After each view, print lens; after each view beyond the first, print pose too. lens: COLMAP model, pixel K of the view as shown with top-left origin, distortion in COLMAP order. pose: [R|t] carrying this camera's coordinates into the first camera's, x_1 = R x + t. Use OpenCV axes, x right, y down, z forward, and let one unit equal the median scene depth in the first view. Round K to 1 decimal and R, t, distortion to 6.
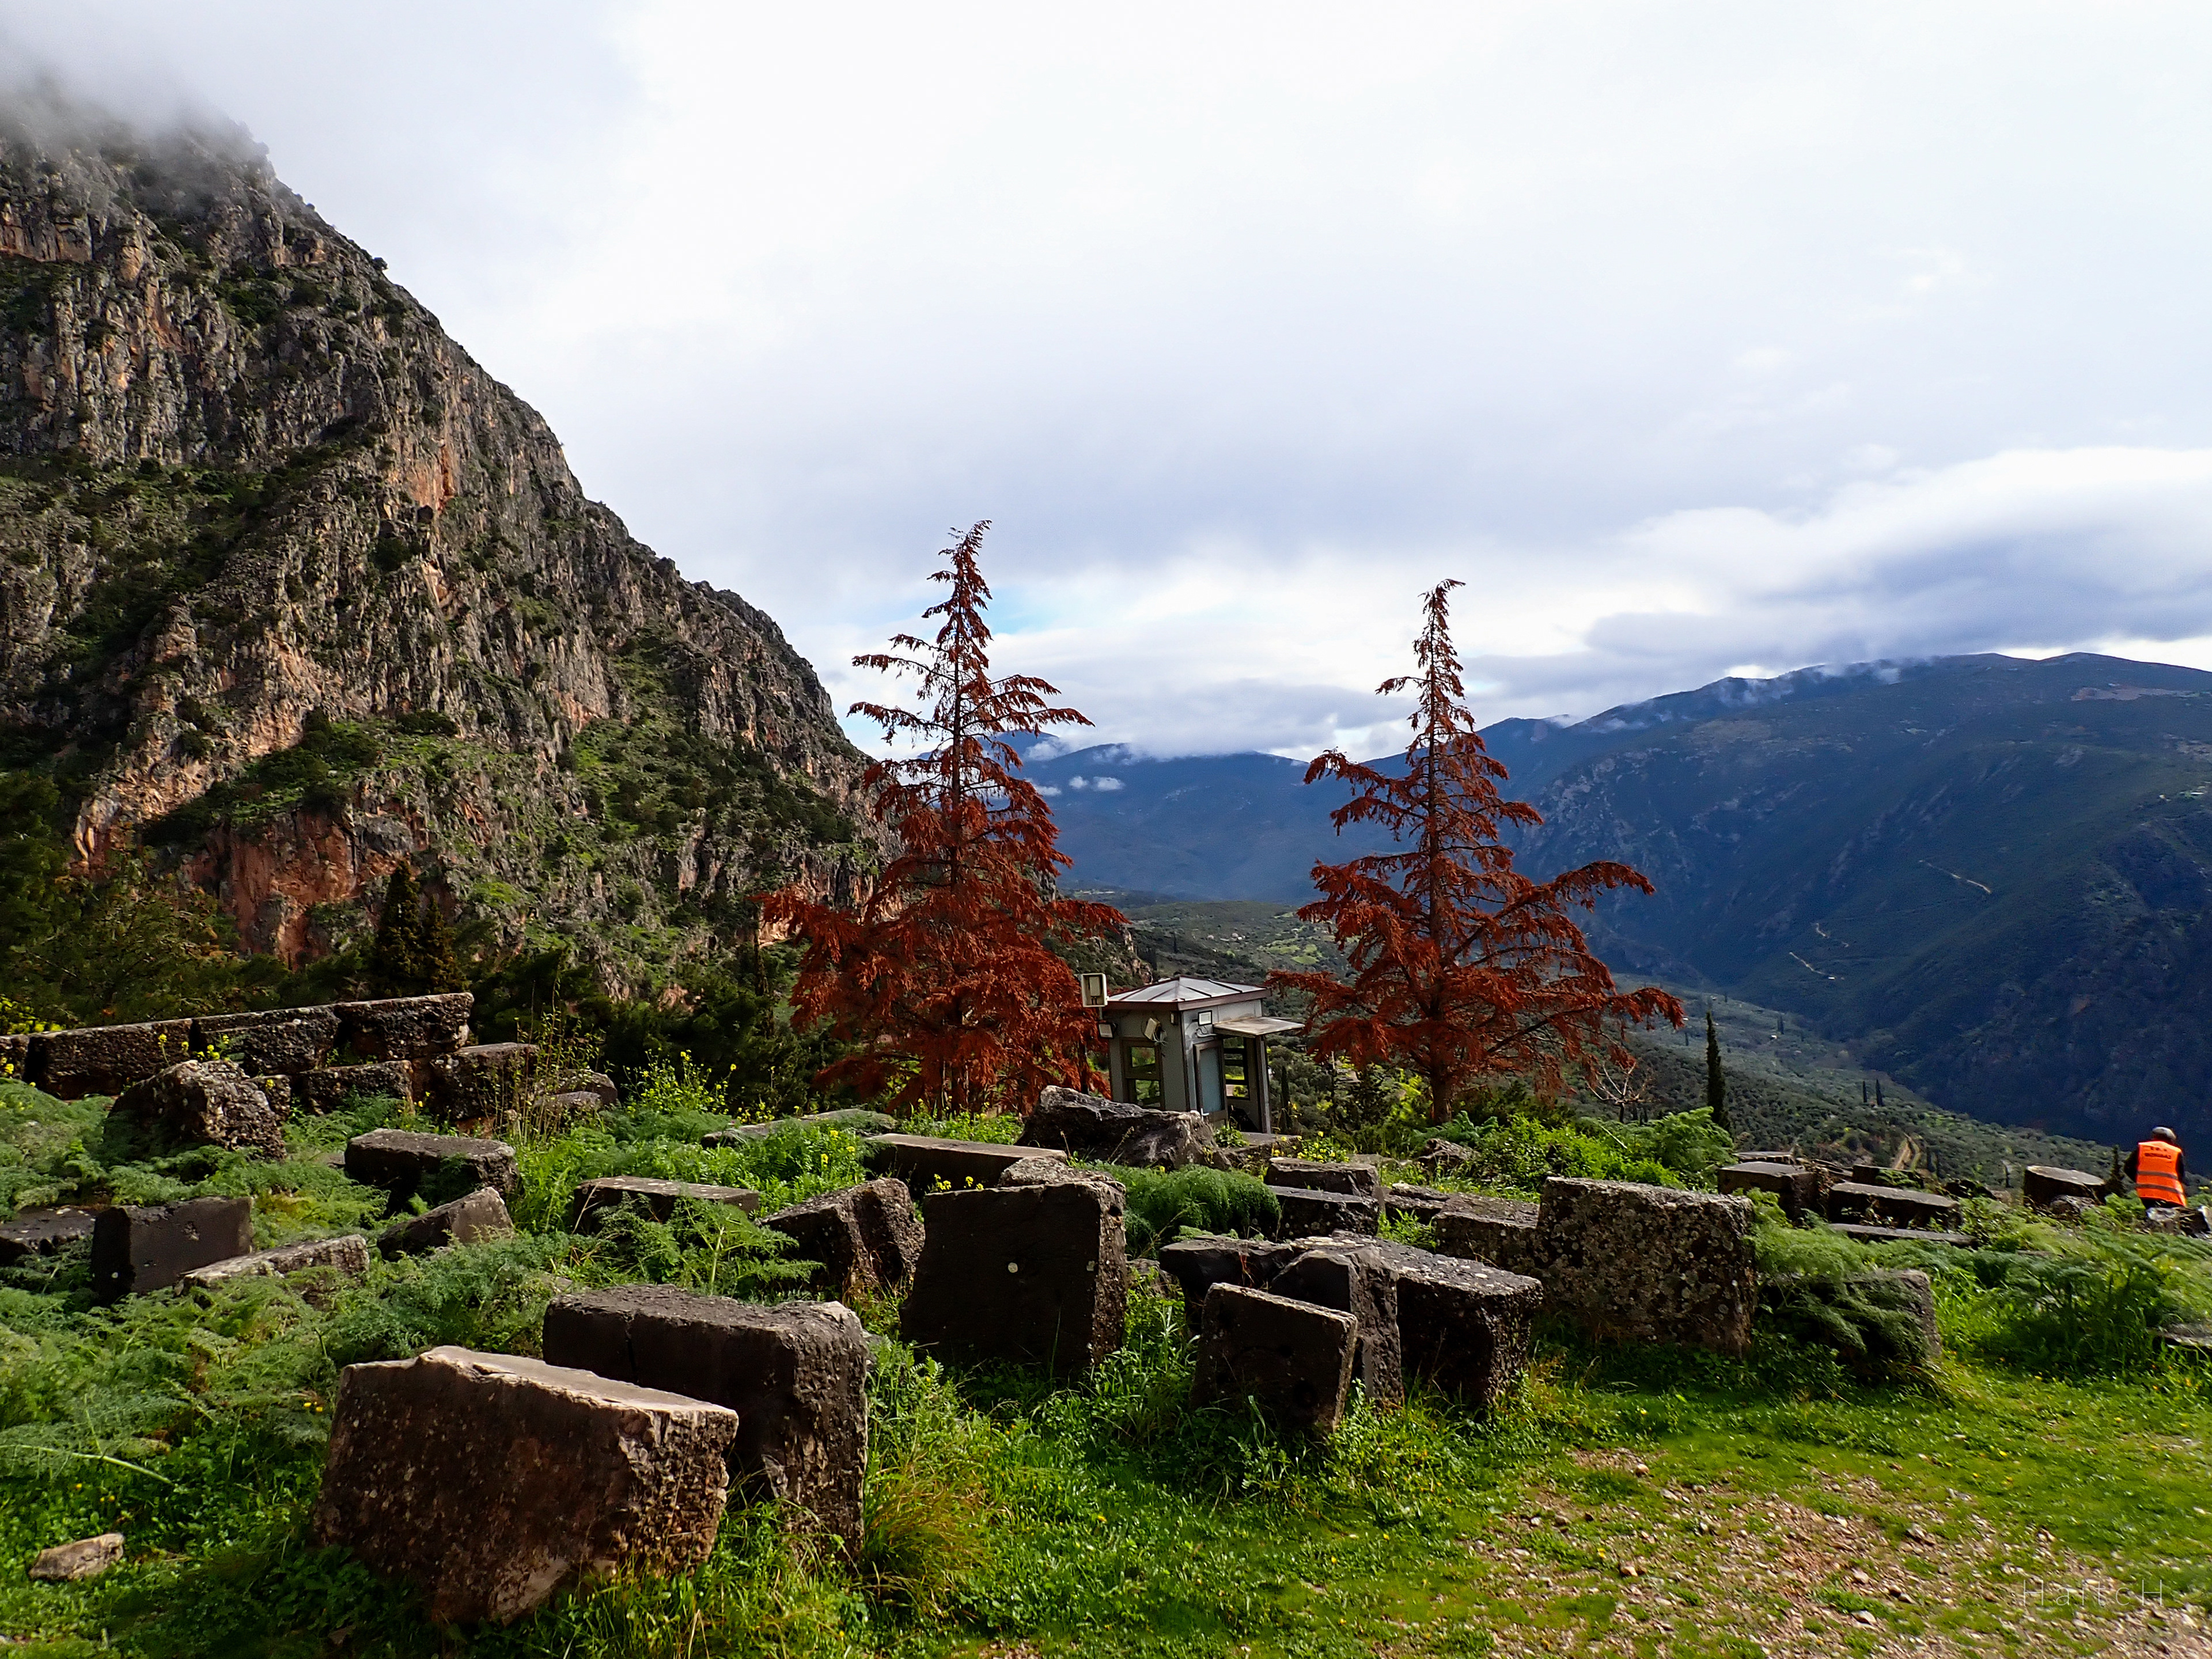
lens RADIAL K [[1616.5, 0, 1106.0], [0, 1616.5, 829.5], [0, 0, 1]] dist [0.000369, 0.003166]
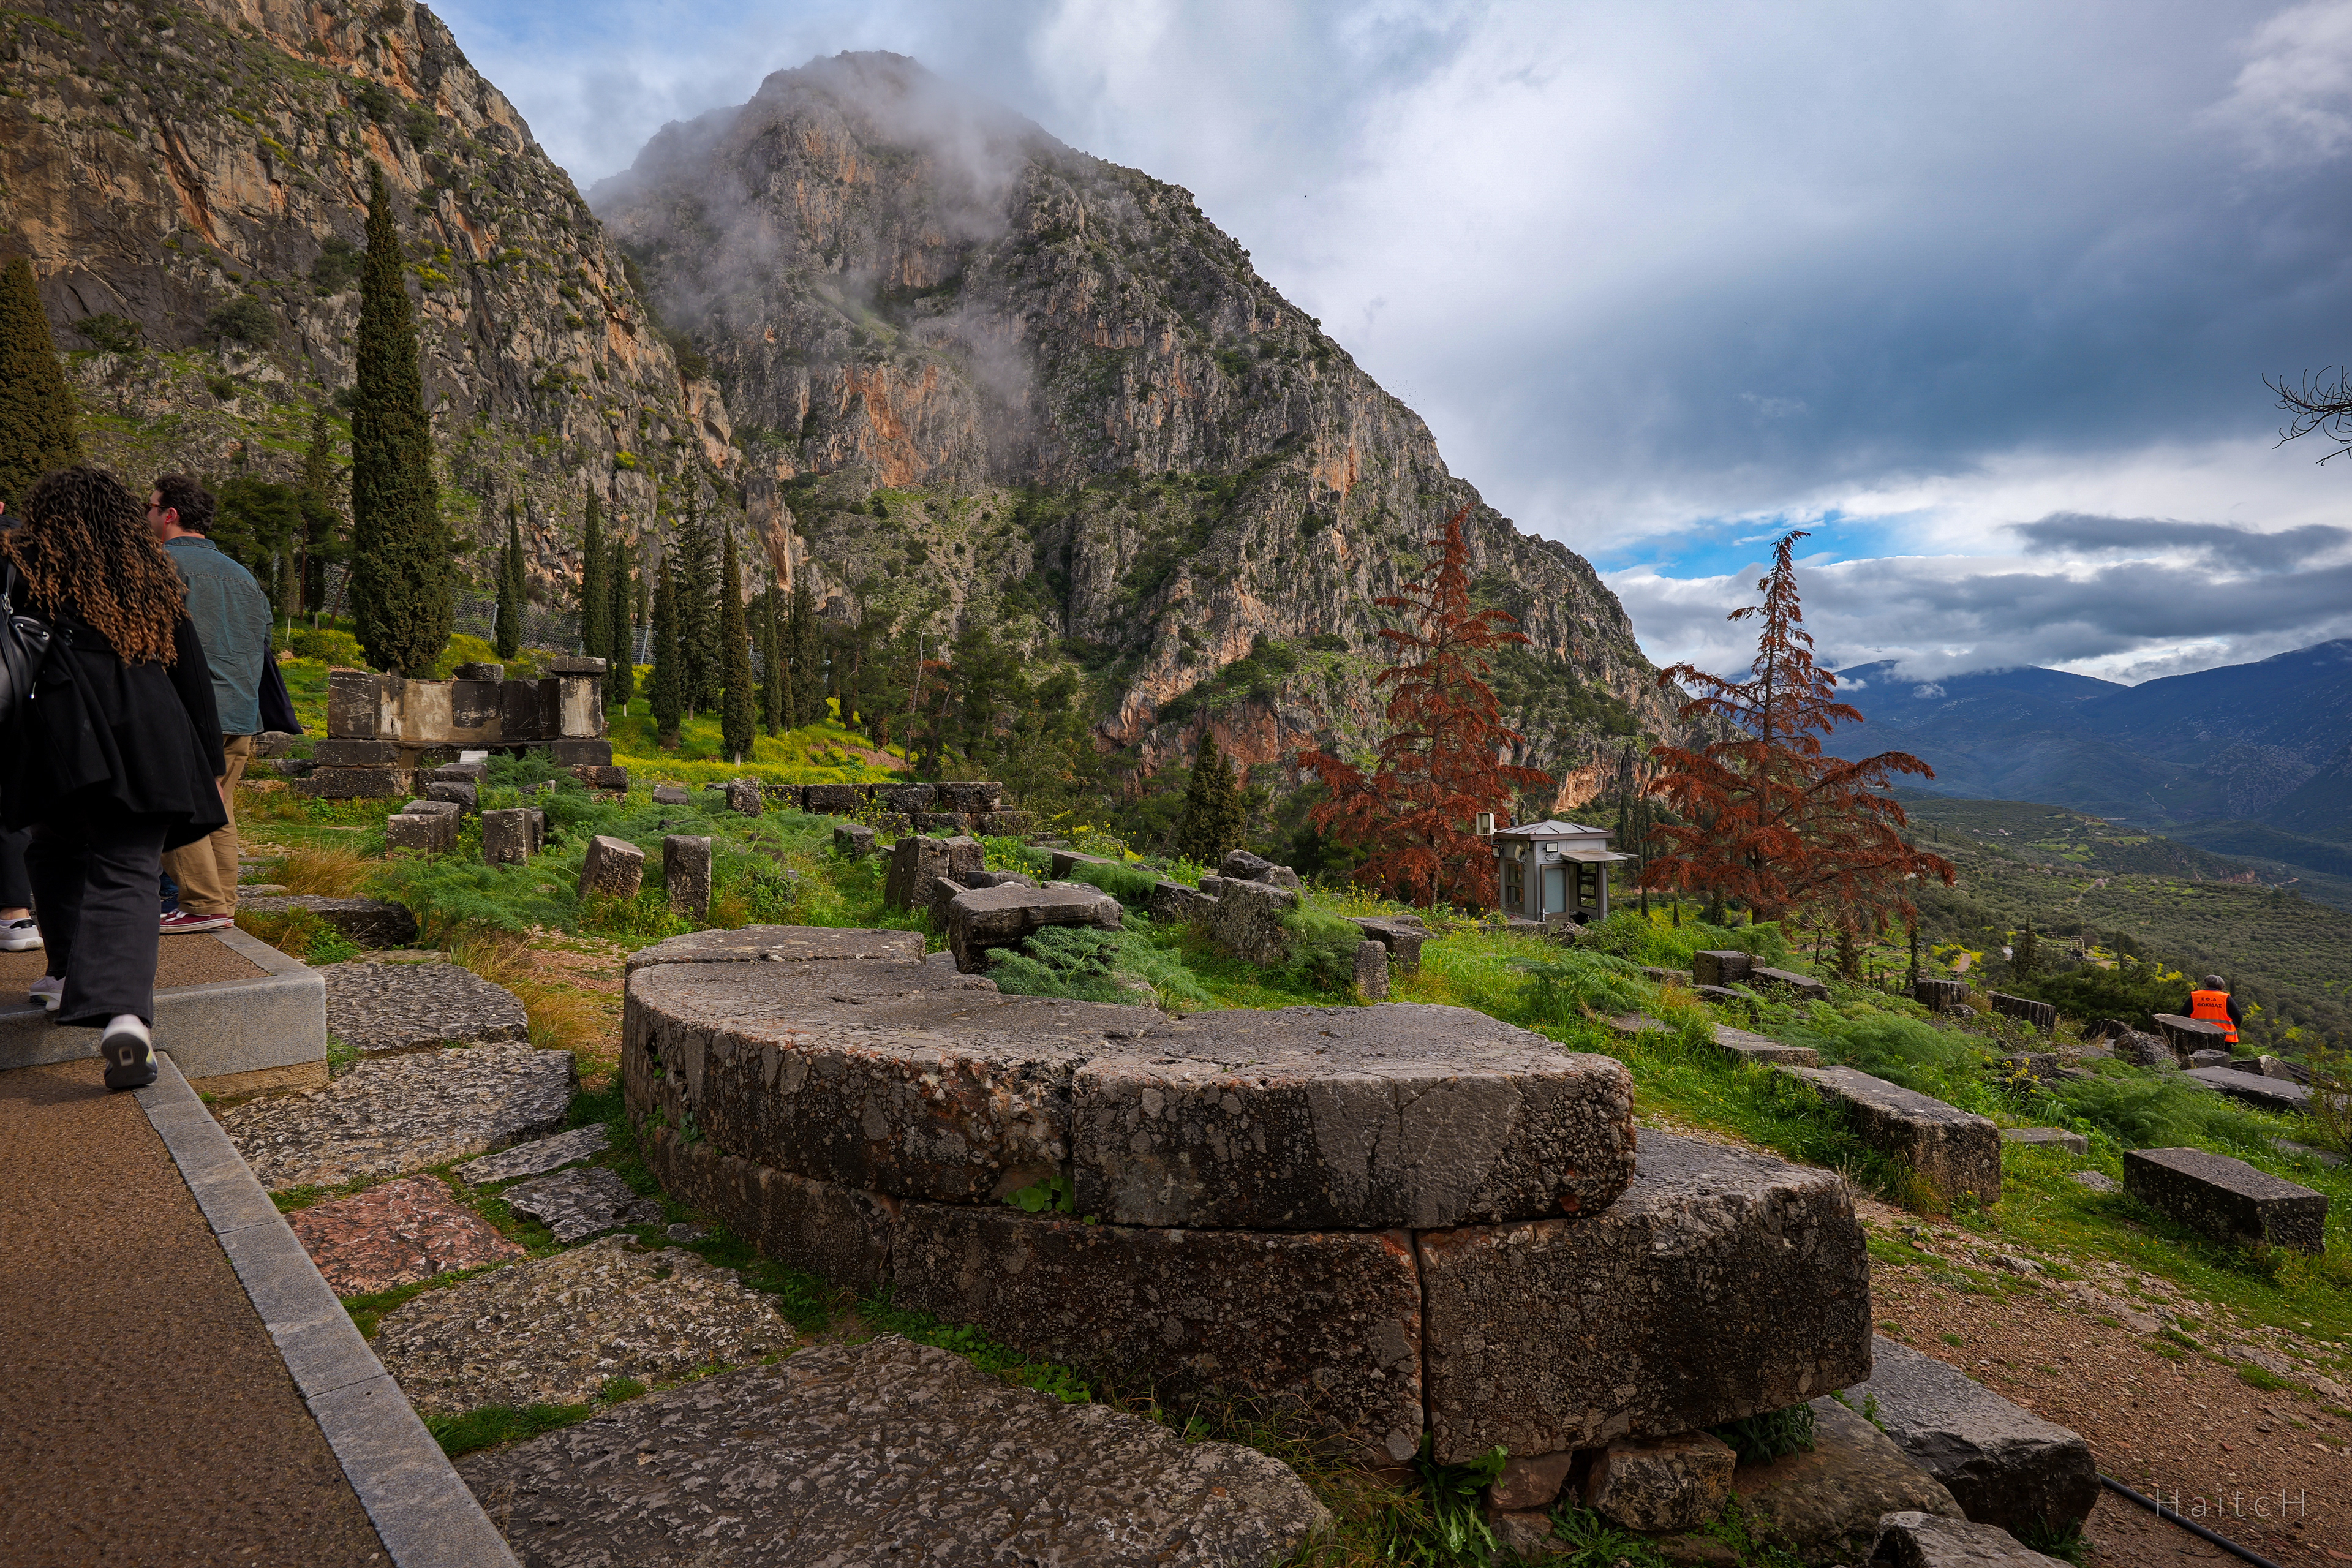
lens RADIAL K [[1217.6, 0, 1214.7], [0, 1217.6, 774.7], [0, 0, 1]] dist [-0.014430, -0.000679]
pose [[0.875727, 0.051503, -0.480051, 0.016018], [-0.030904, 0.998235, 0.050720, 0.000307], [0.481816, -0.029581, 0.875773, -0.004762]]
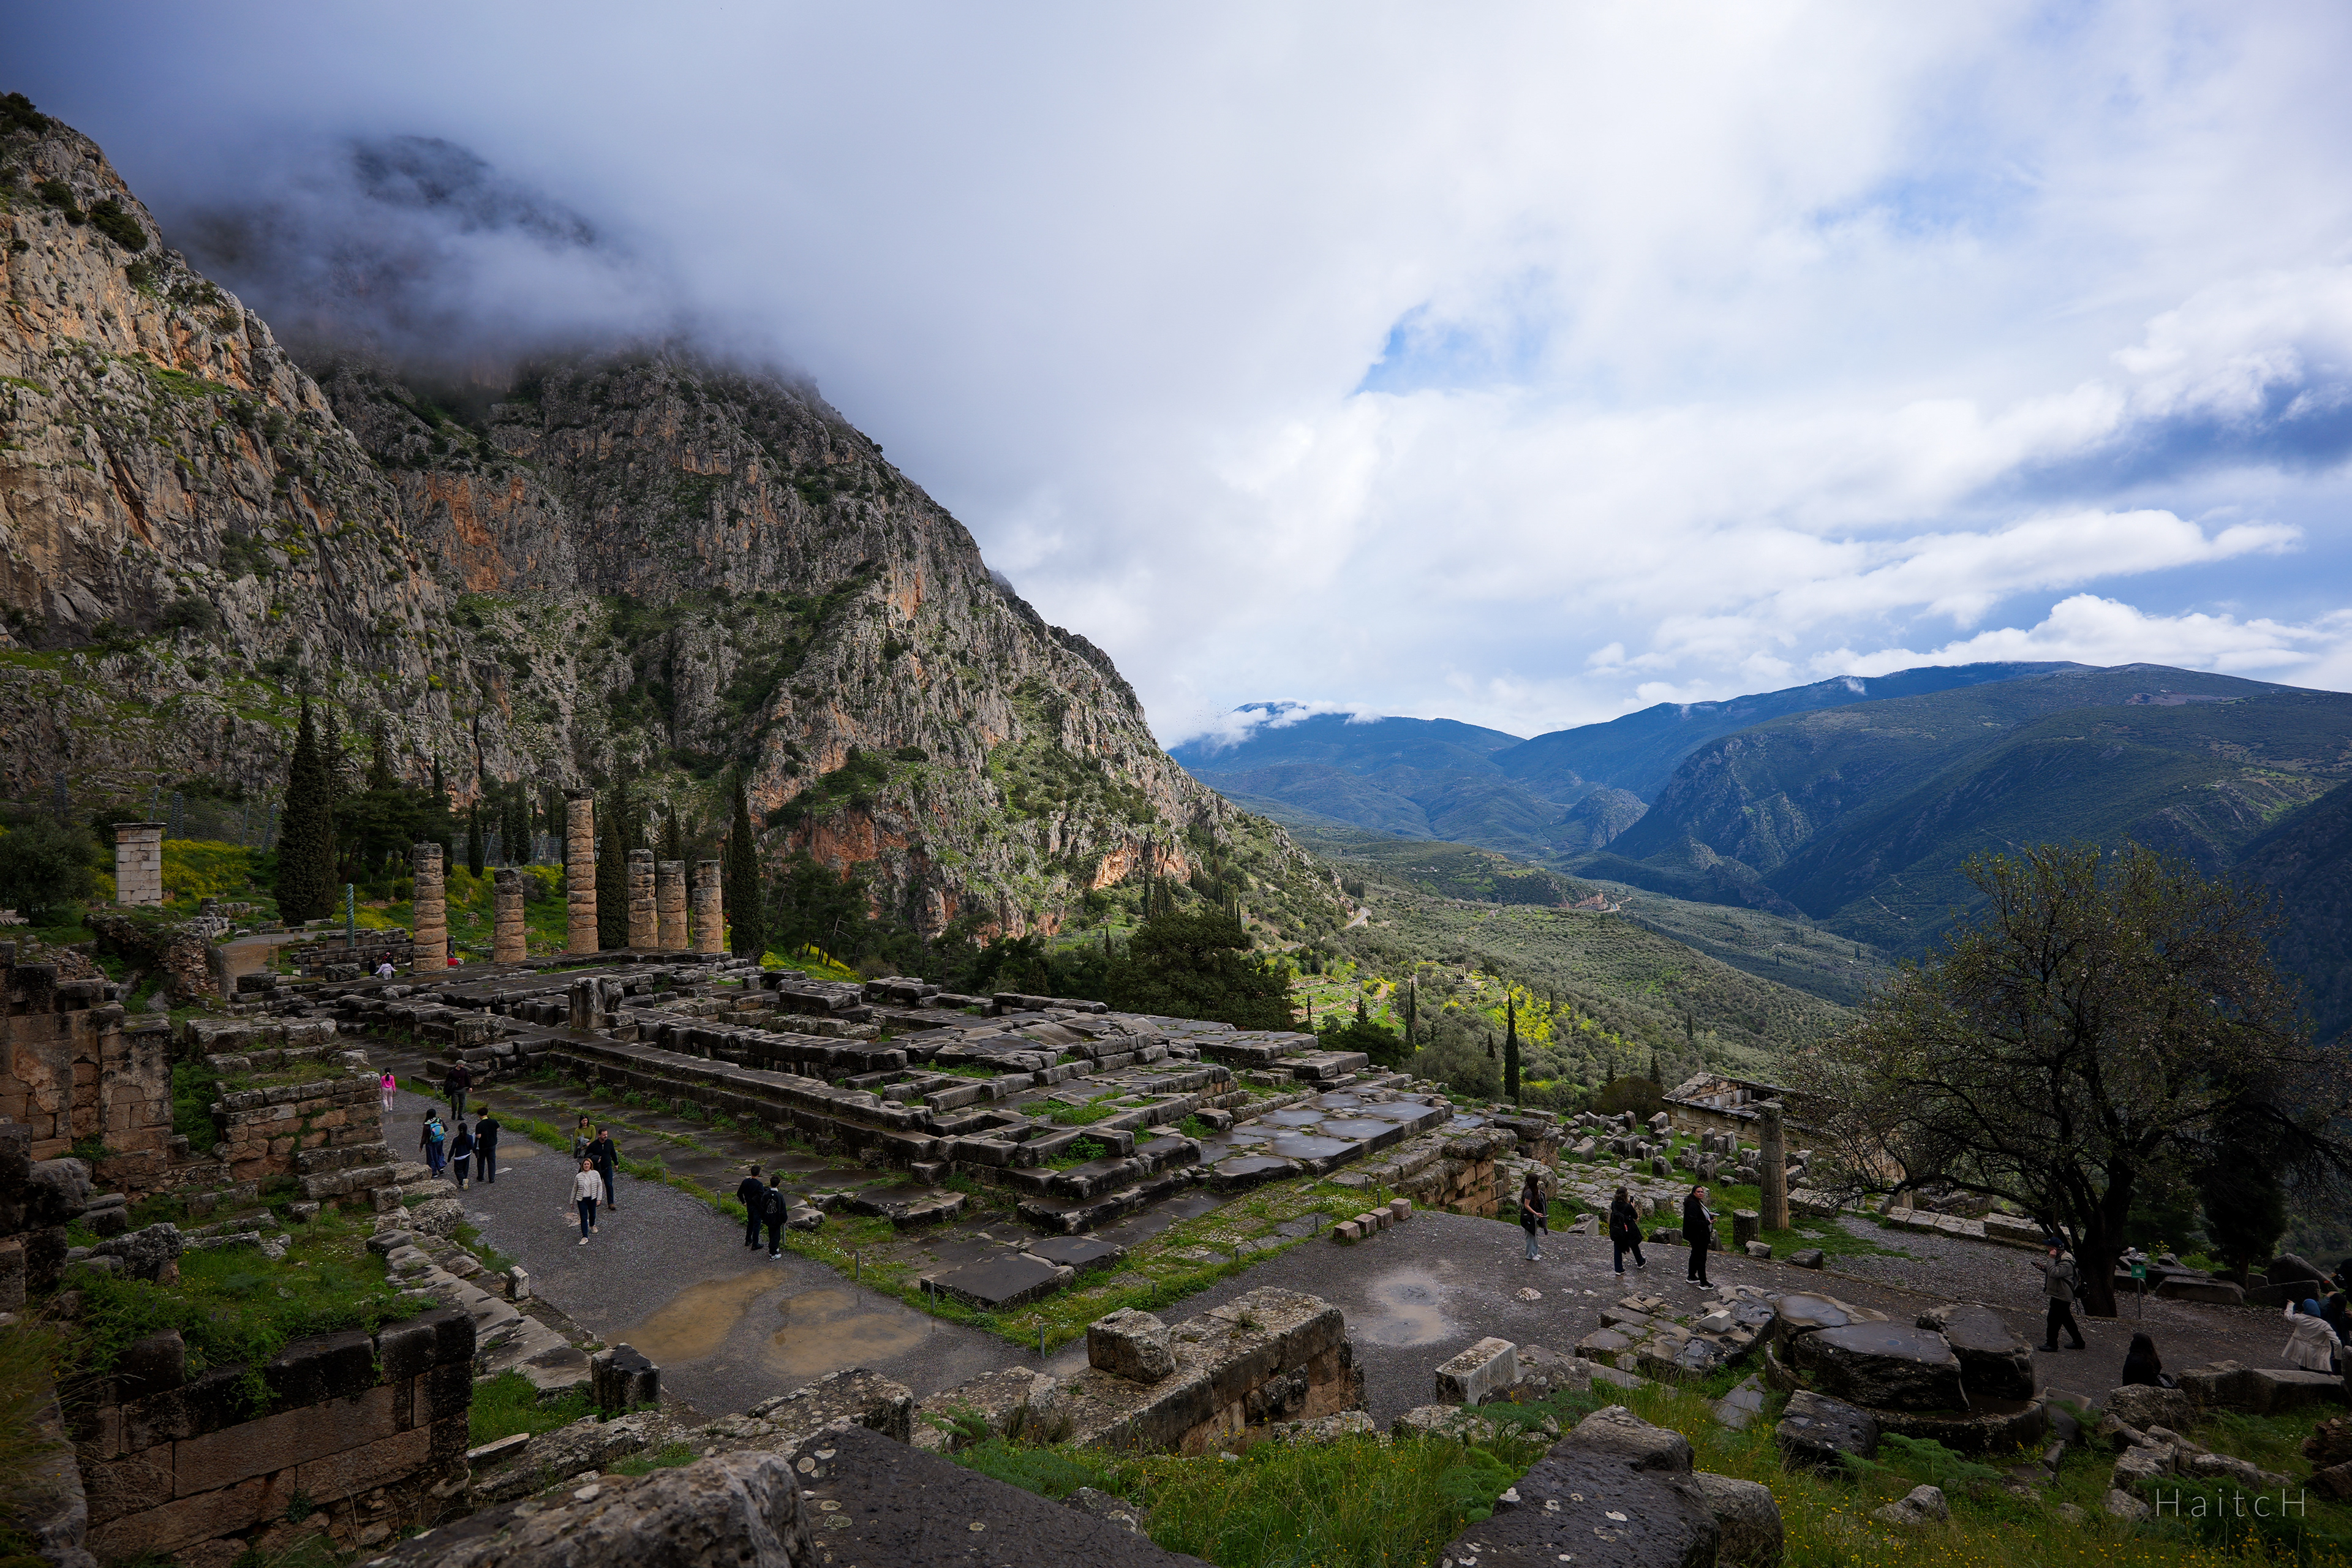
lens RADIAL K [[1216.8, 0, 1176.0], [0, 1216.8, 784.0], [0, 0, 1]] dist [-0.041633, 0.021951]
pose [[0.989731, 0.035141, -0.138554, 0.032753], [-0.033839, 0.999358, 0.011739, -0.051064], [0.138877, -0.006929, 0.990285, -0.209032]]
